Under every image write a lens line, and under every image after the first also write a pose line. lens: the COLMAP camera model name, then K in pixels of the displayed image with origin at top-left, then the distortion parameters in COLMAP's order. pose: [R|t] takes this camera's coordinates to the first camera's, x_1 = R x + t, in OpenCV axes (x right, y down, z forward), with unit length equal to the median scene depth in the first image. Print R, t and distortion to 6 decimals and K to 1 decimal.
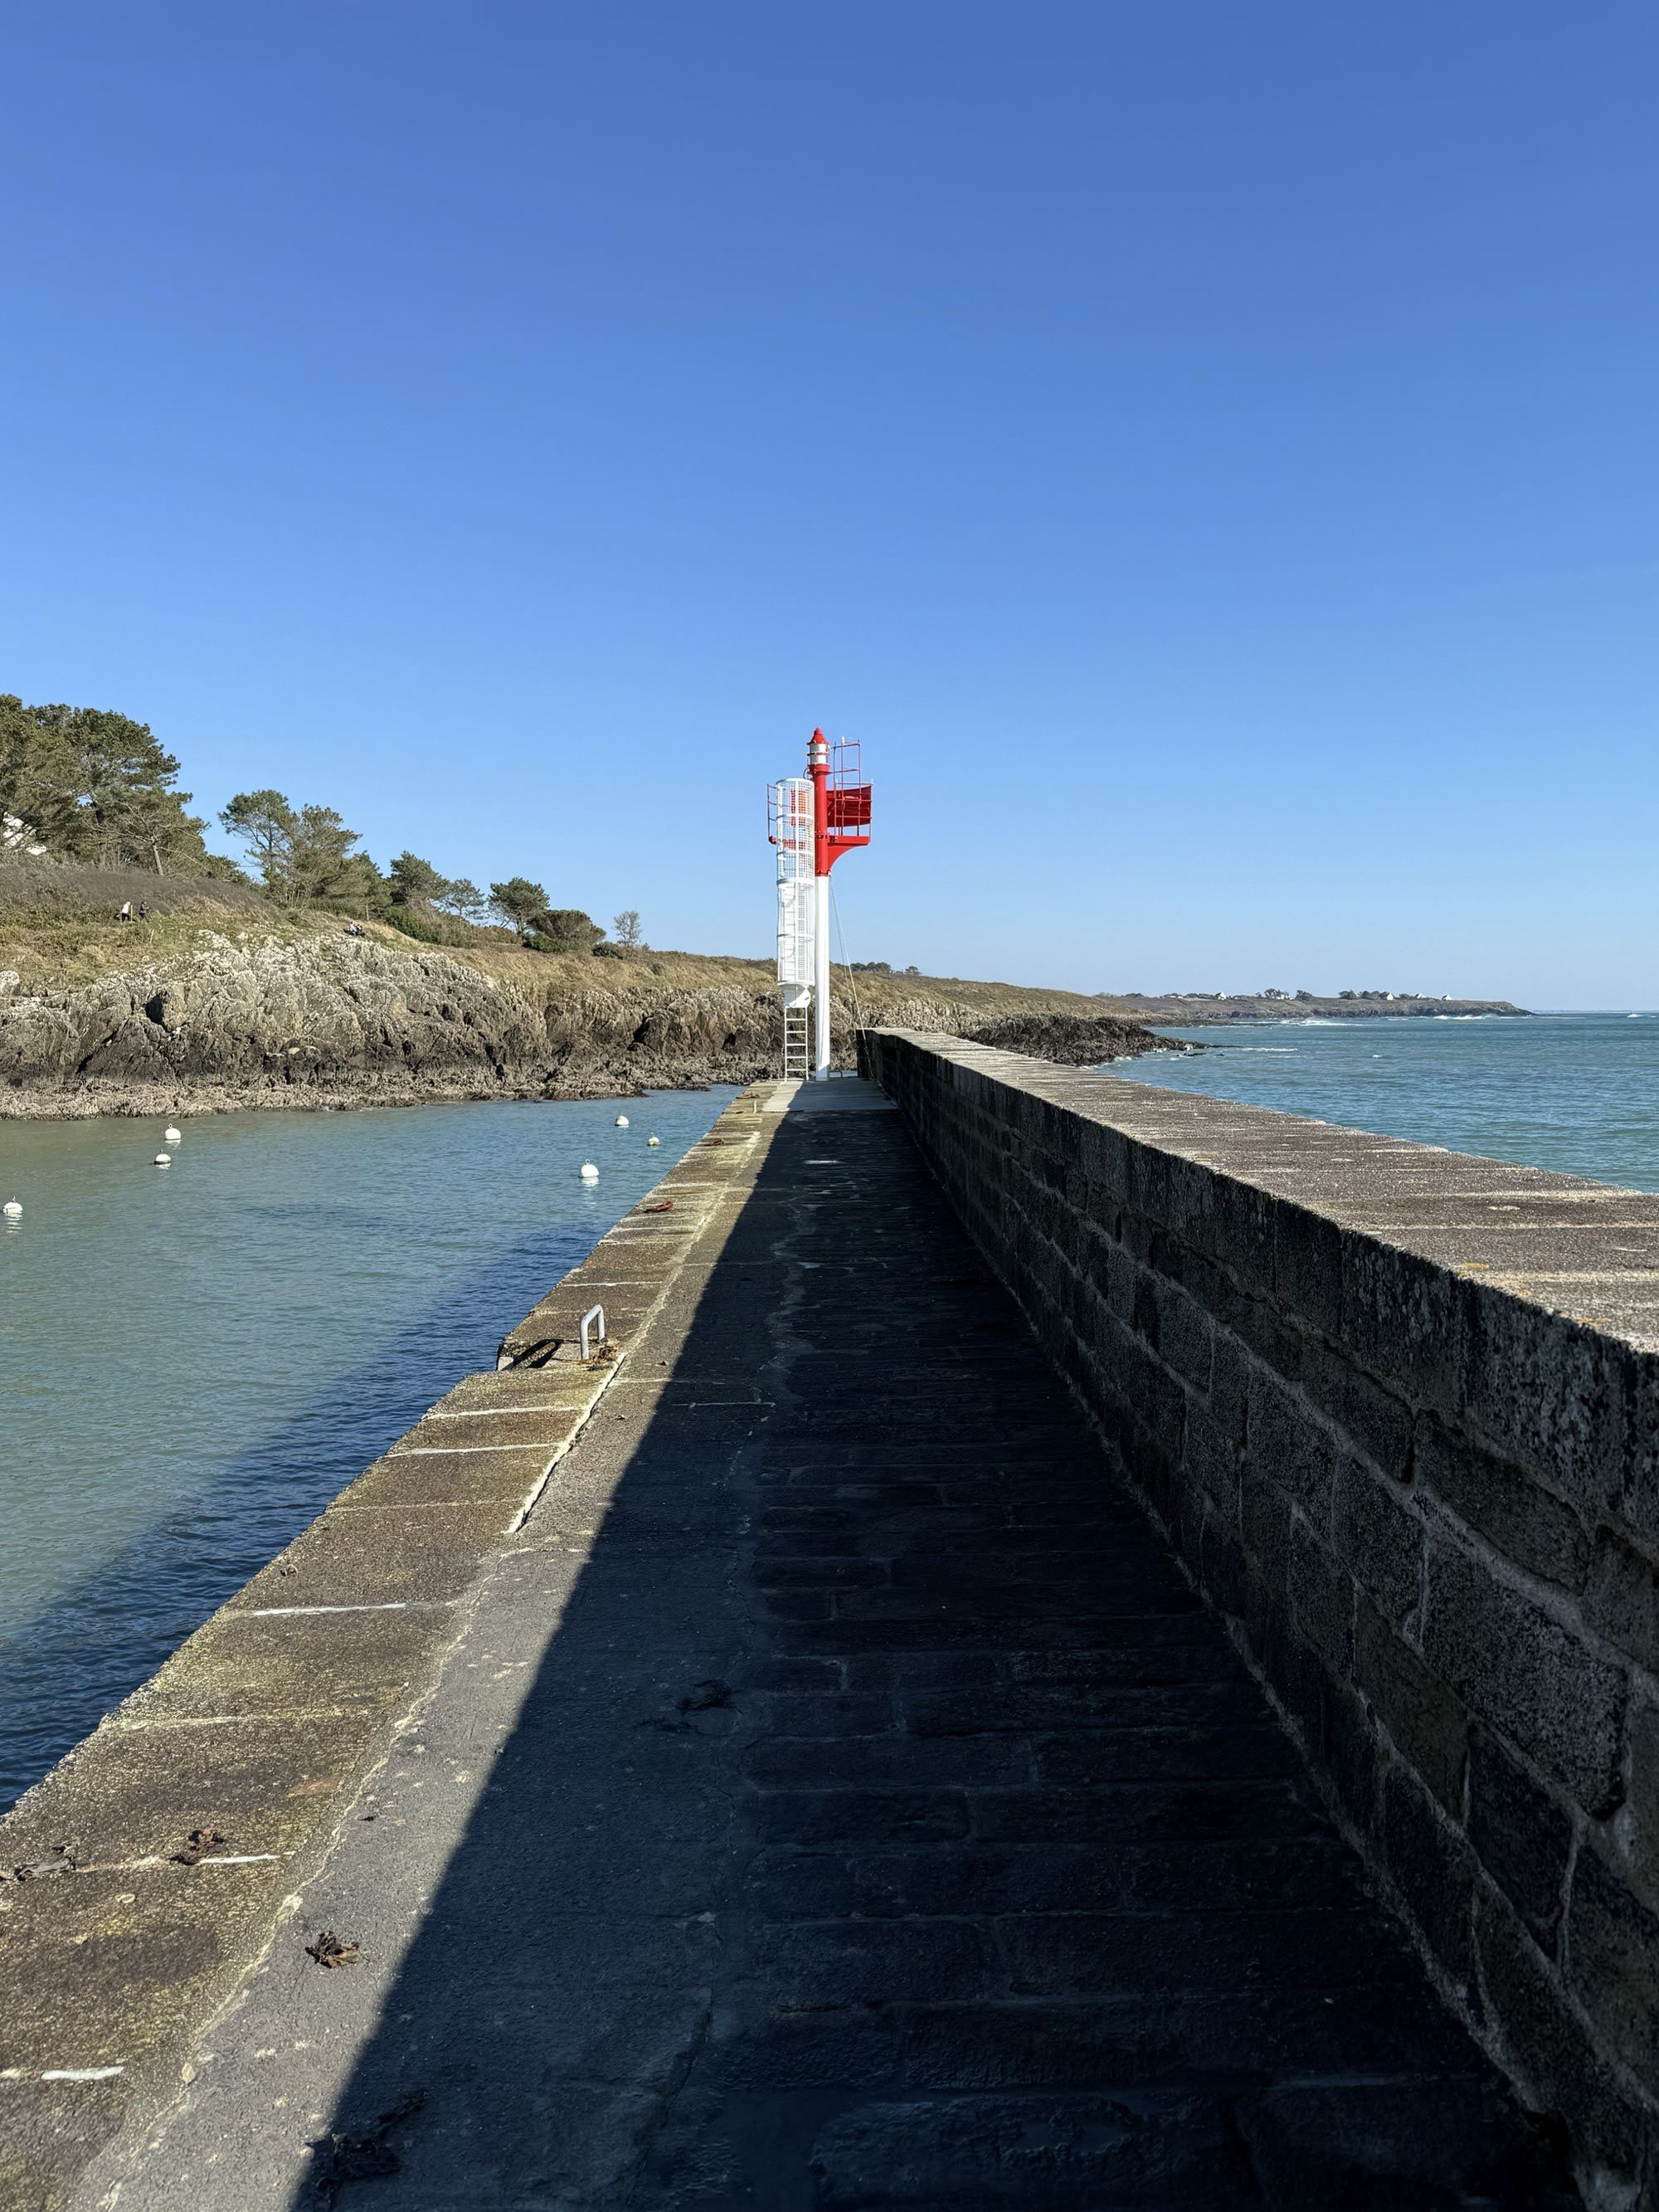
lens RADIAL K [[1554.7, 0, 828.9], [0, 1554.7, 1108.0], [0, 0, 1]] dist [-0.011062, -0.004907]
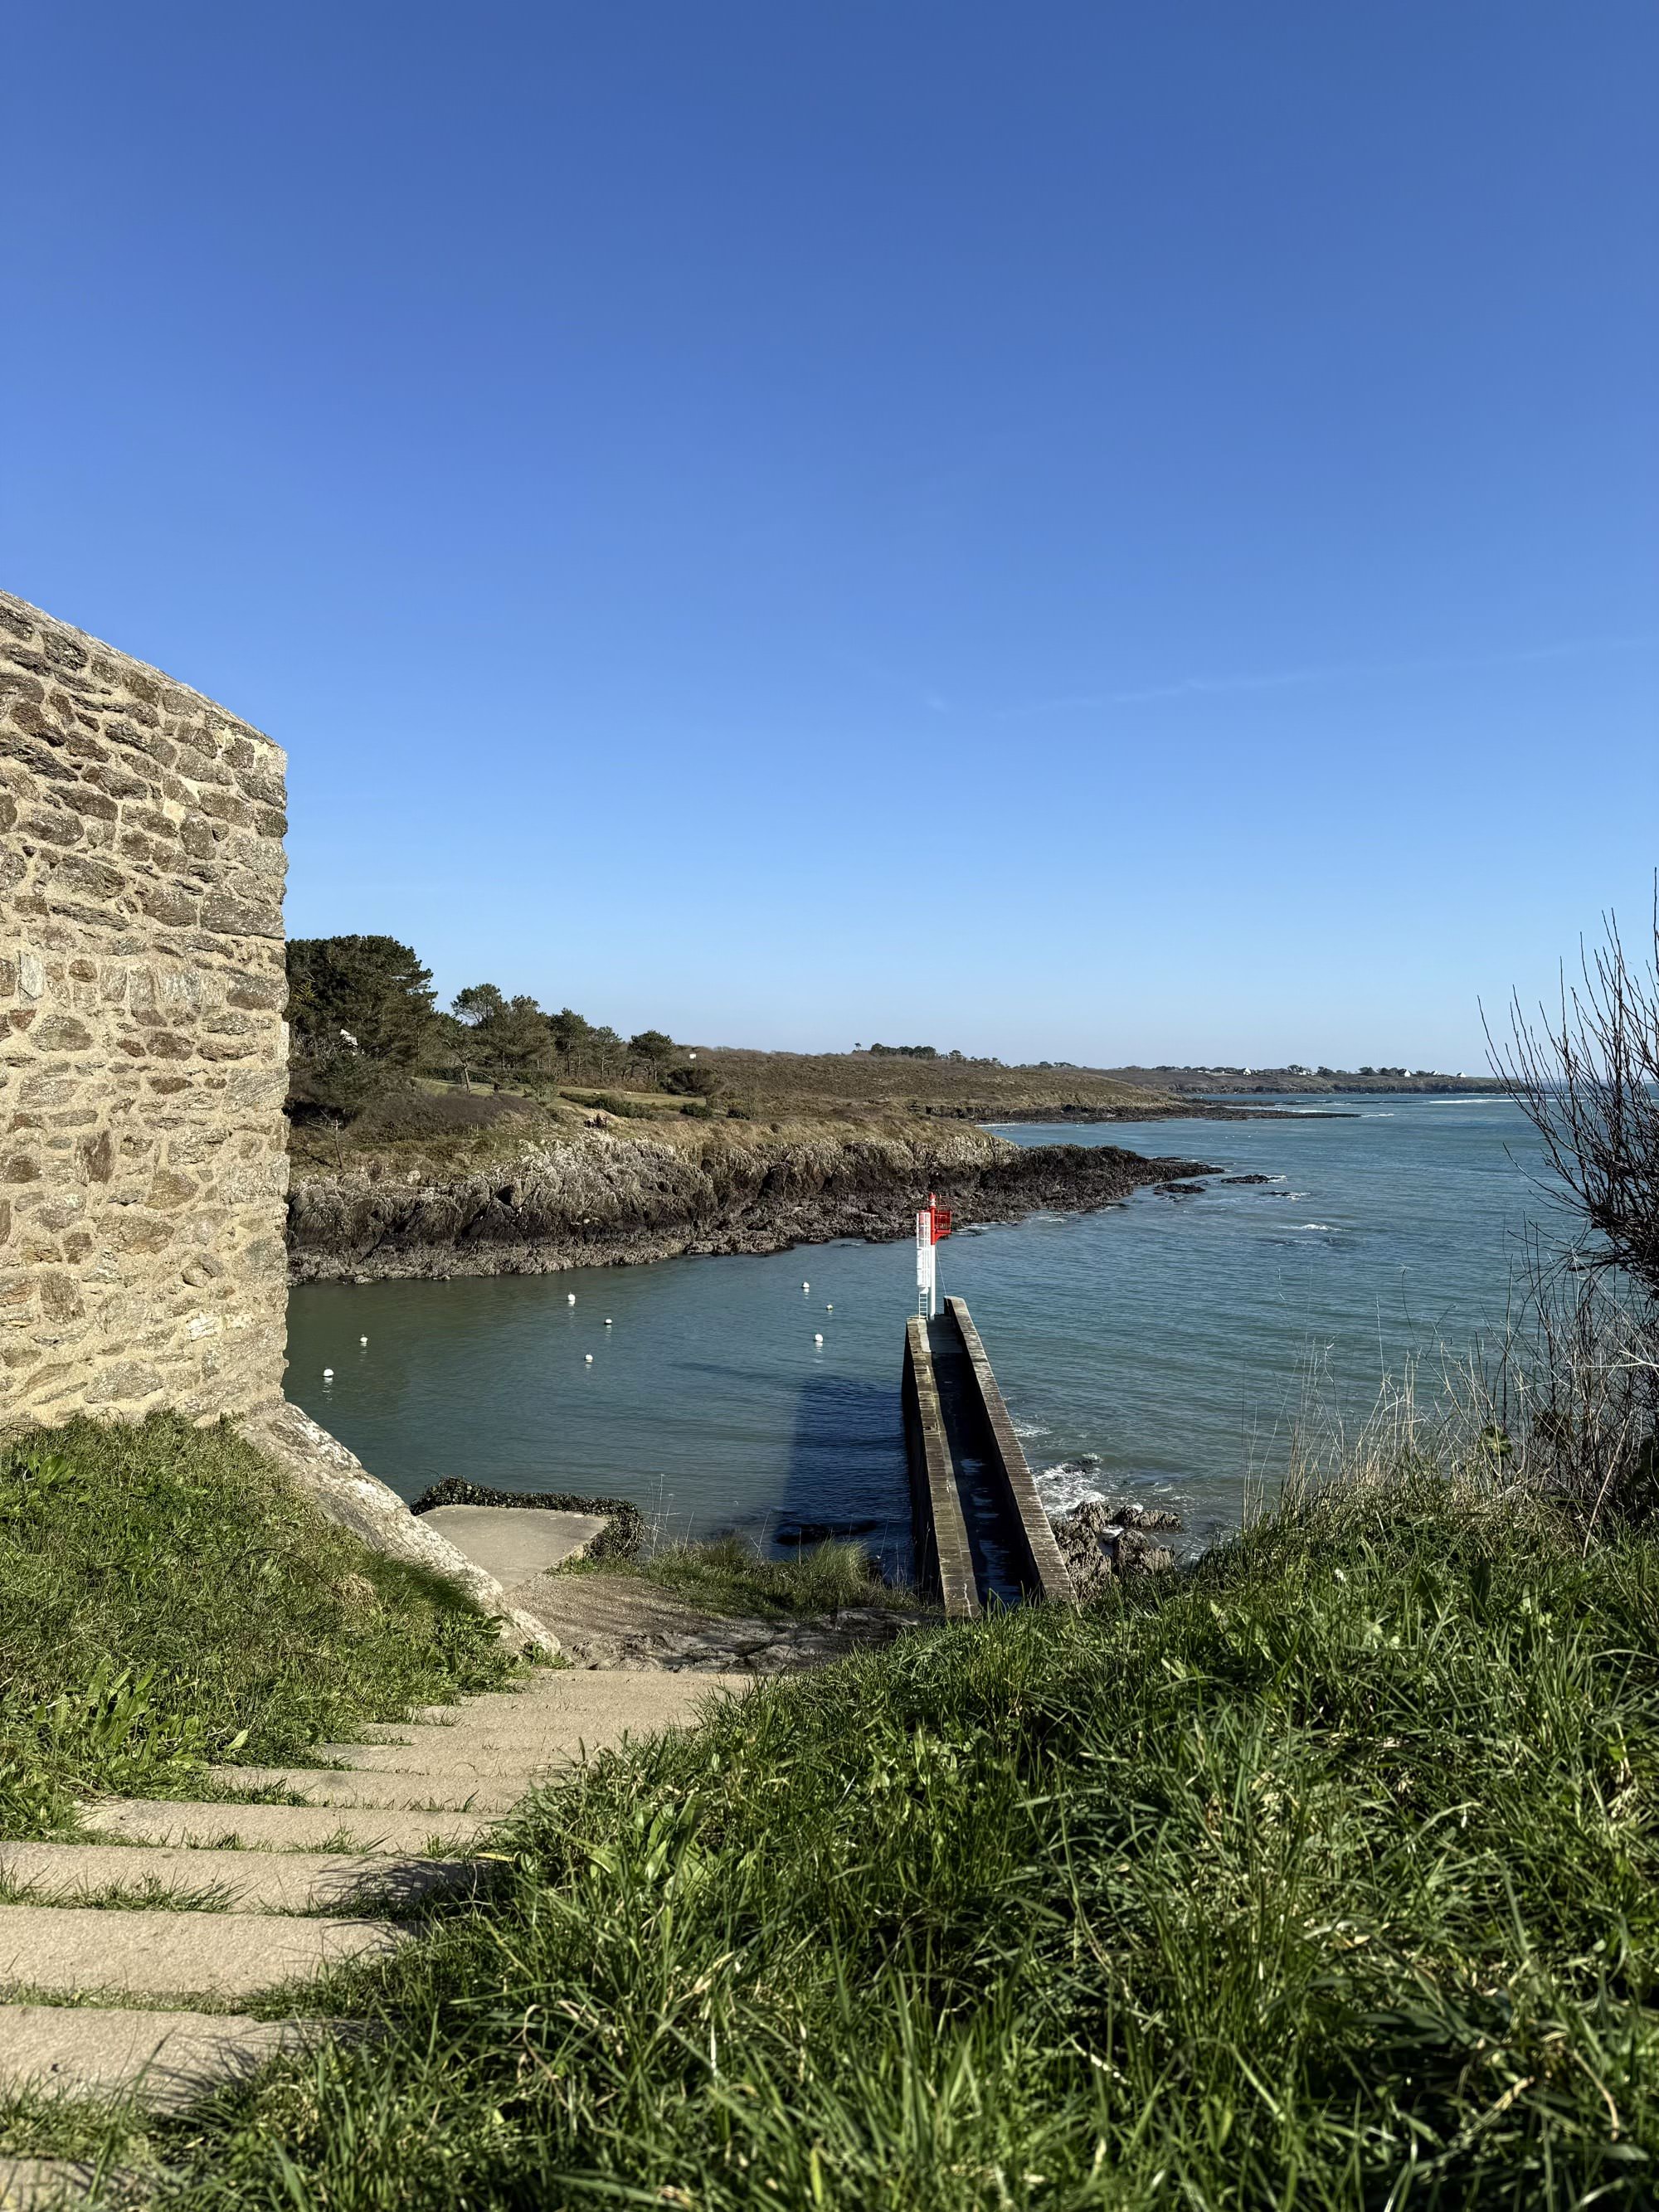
lens RADIAL K [[1555.0, 0, 830.9], [0, 1555.0, 1110.1], [0, 0, 1]] dist [-0.011062, -0.004907]
pose [[0.999606, 0.013641, -0.024536, -0.027649], [-0.014334, 0.999497, -0.028278, -0.068391], [0.024138, 0.028618, 0.999299, -0.397522]]
